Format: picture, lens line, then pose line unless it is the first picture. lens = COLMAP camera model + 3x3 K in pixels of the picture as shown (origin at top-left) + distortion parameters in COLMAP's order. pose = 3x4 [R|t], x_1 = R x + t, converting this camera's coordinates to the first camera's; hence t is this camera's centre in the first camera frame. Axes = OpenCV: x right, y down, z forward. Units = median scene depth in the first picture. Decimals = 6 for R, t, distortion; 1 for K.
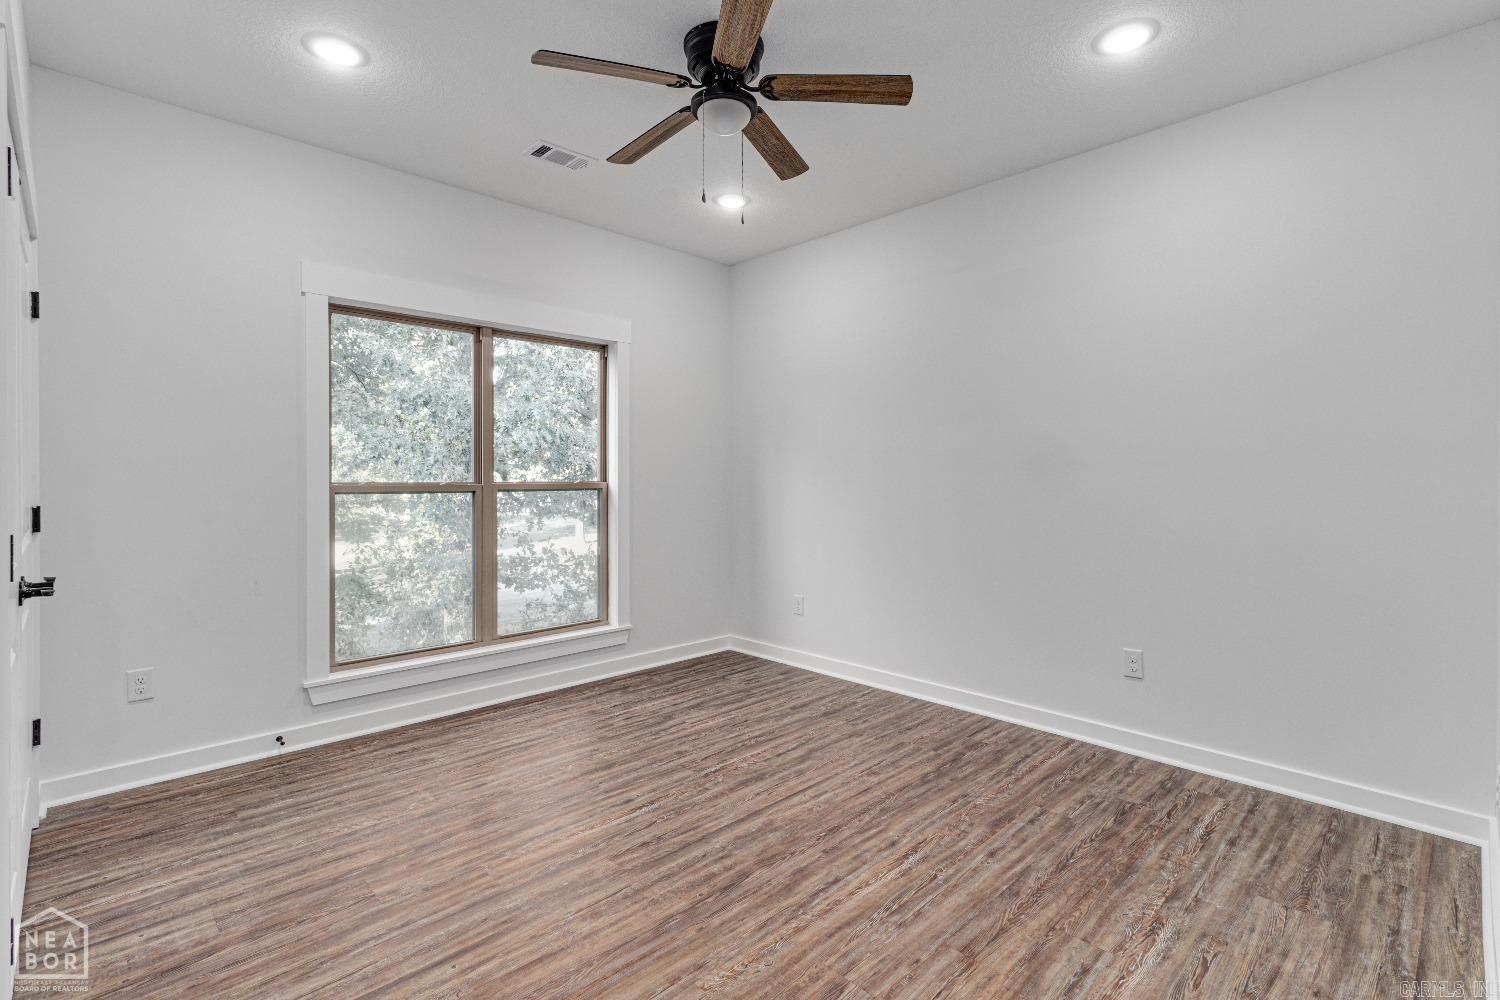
lens RADIAL K [[699.3, 0, 744.4], [0, 699.3, 491.9], [0, 0, 1]] dist [-0.003824, -0.000336]
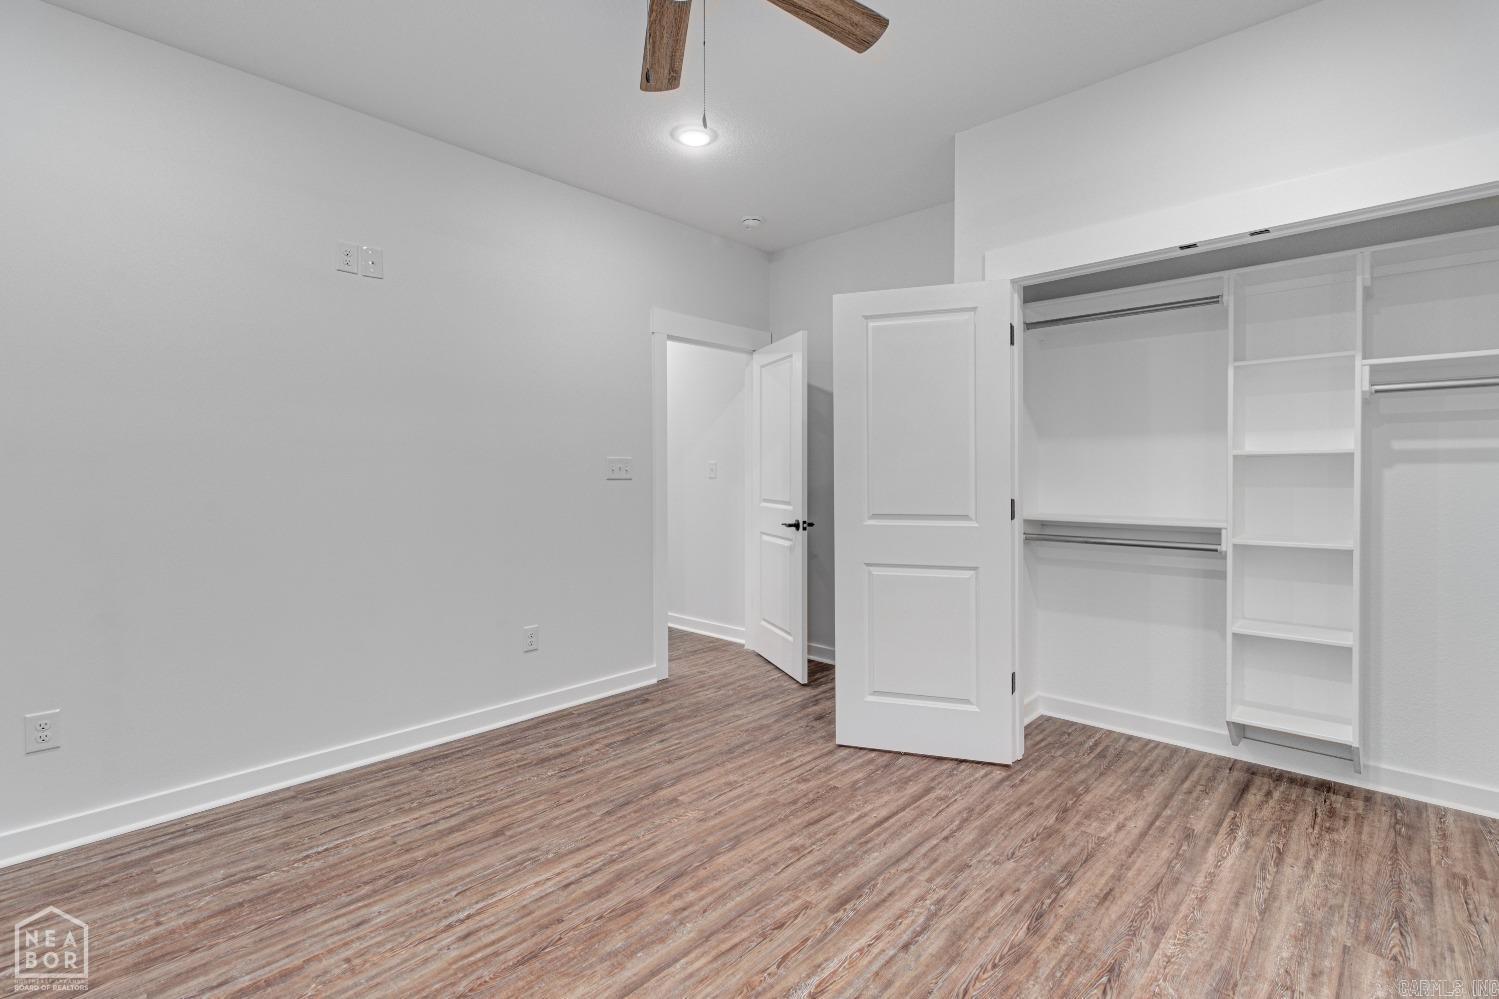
lens RADIAL K [[698.8, 0, 753.4], [0, 698.8, 492.7], [0, 0, 1]] dist [-0.003824, -0.000336]
pose [[-0.998585, 0.000303, -0.053177, -0.073938], [-0.002398, 0.998710, 0.050726, -0.040924], [0.053123, 0.050781, -0.997296, 1.886413]]
